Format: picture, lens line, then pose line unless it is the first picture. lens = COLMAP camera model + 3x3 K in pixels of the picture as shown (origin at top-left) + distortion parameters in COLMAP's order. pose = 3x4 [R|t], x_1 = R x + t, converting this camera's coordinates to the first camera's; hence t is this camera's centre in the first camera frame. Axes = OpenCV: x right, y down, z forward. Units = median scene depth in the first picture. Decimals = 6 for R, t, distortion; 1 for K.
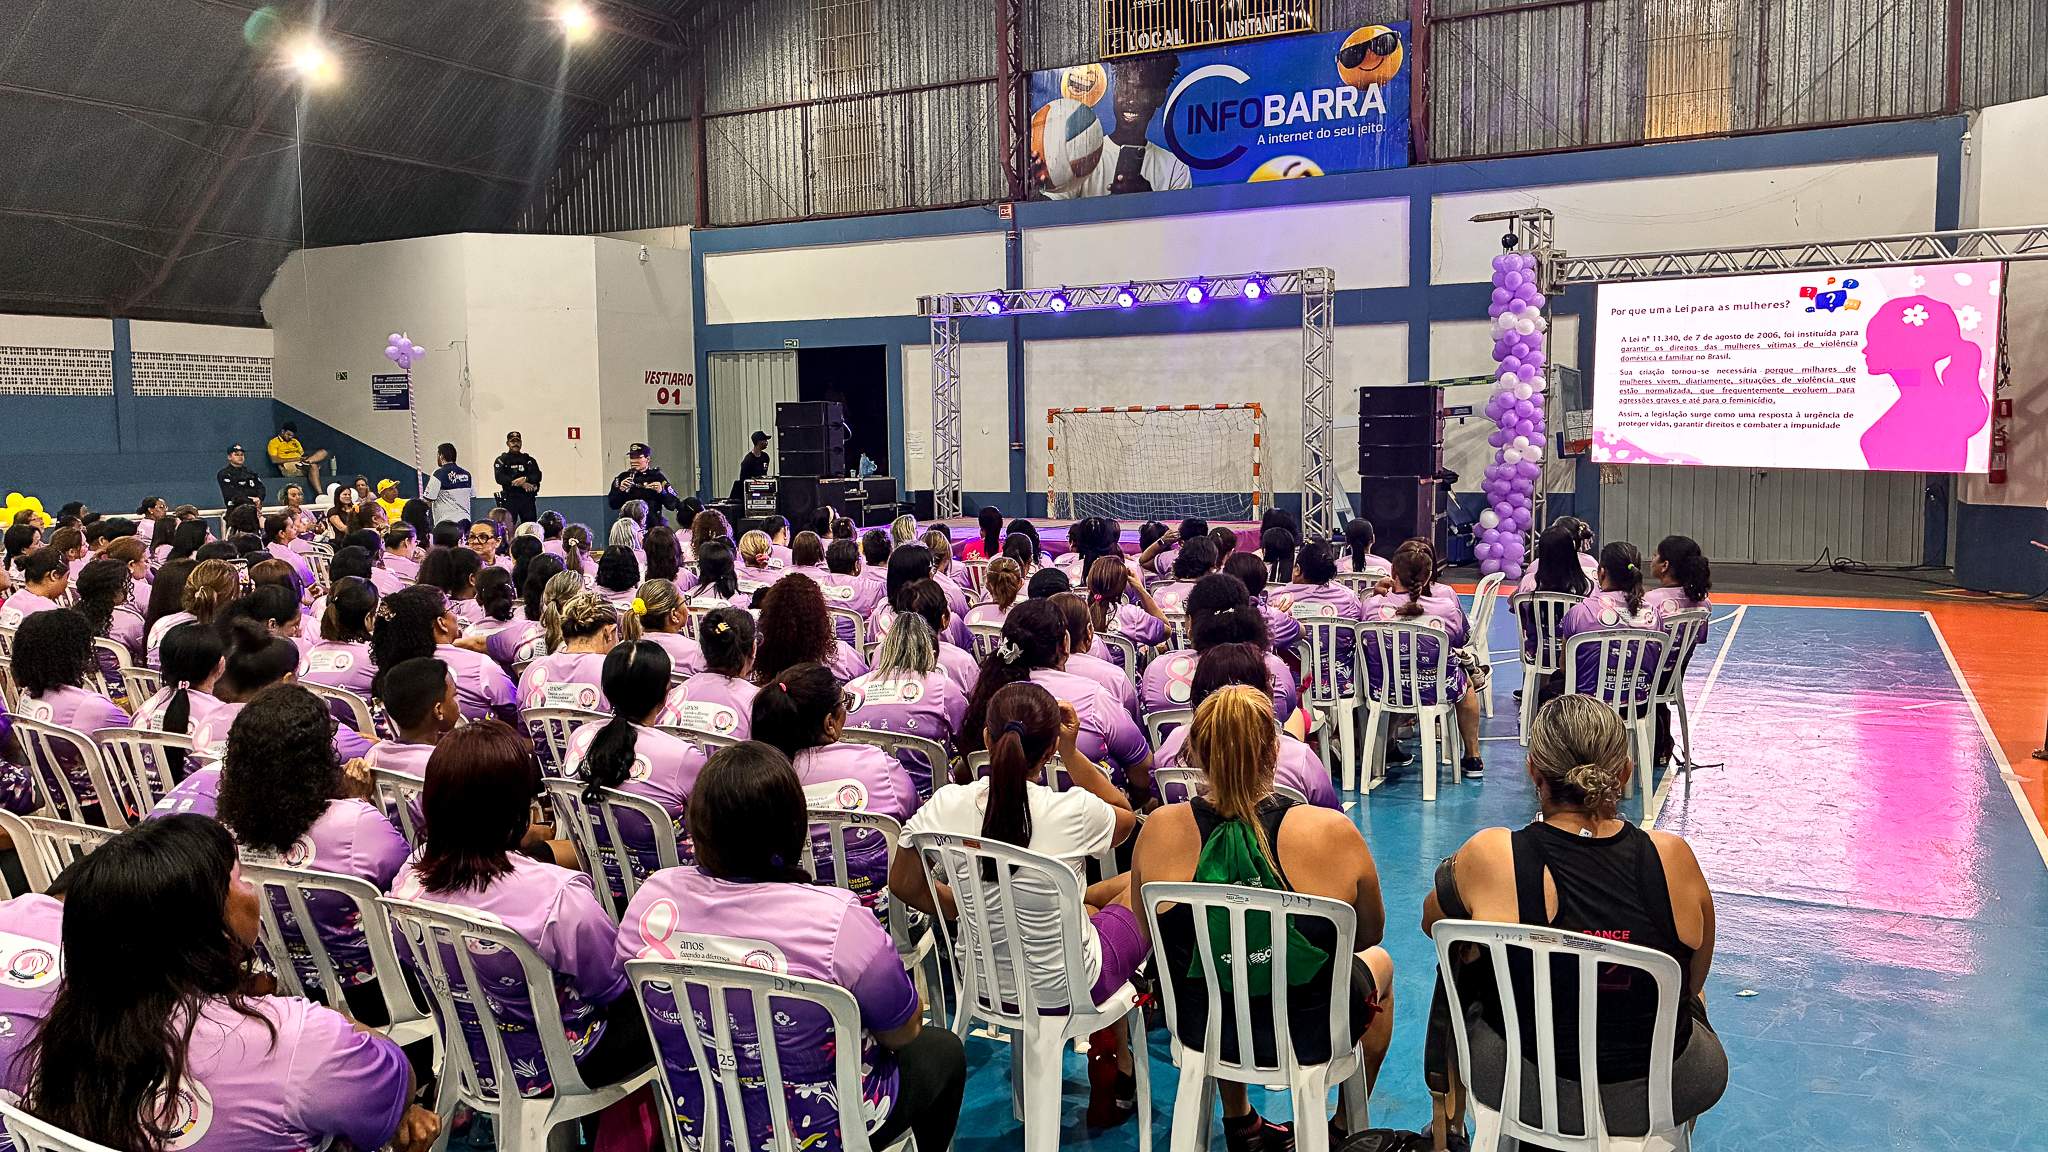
lens RADIAL K [[1565.4, 0, 1026.5], [0, 1565.4, 596.7], [0, 0, 1]] dist [0.071796, -0.087349]
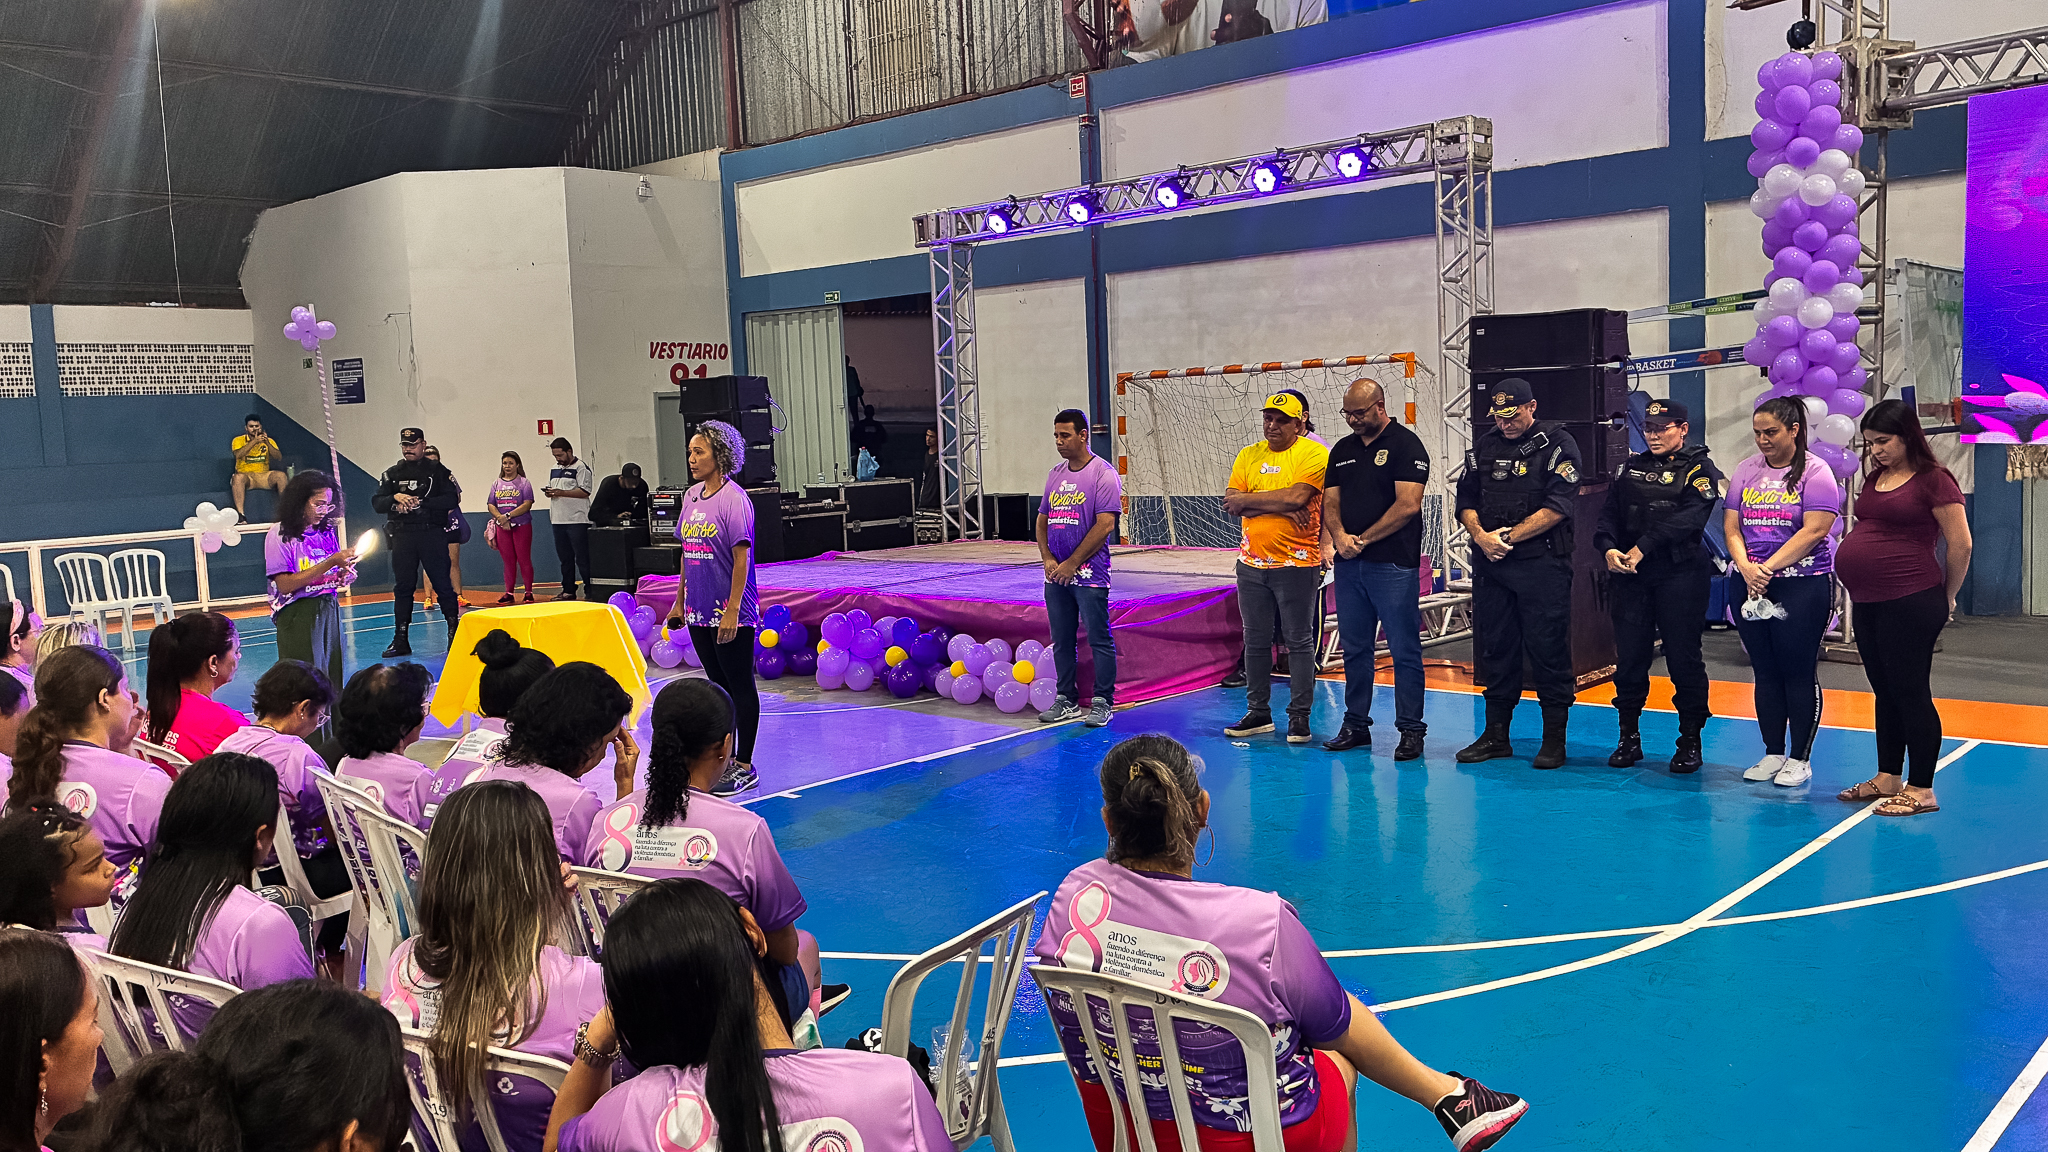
lens RADIAL K [[1693.1, 0, 1004.5], [0, 1693.1, 576.5], [0, 0, 1]] dist [0.040997, -0.004527]
pose [[0.960240, -0.001235, -0.279173, 0.163248], [0.000639, 0.999997, -0.002225, -0.031007], [0.279175, 0.001958, 0.960238, 0.285309]]
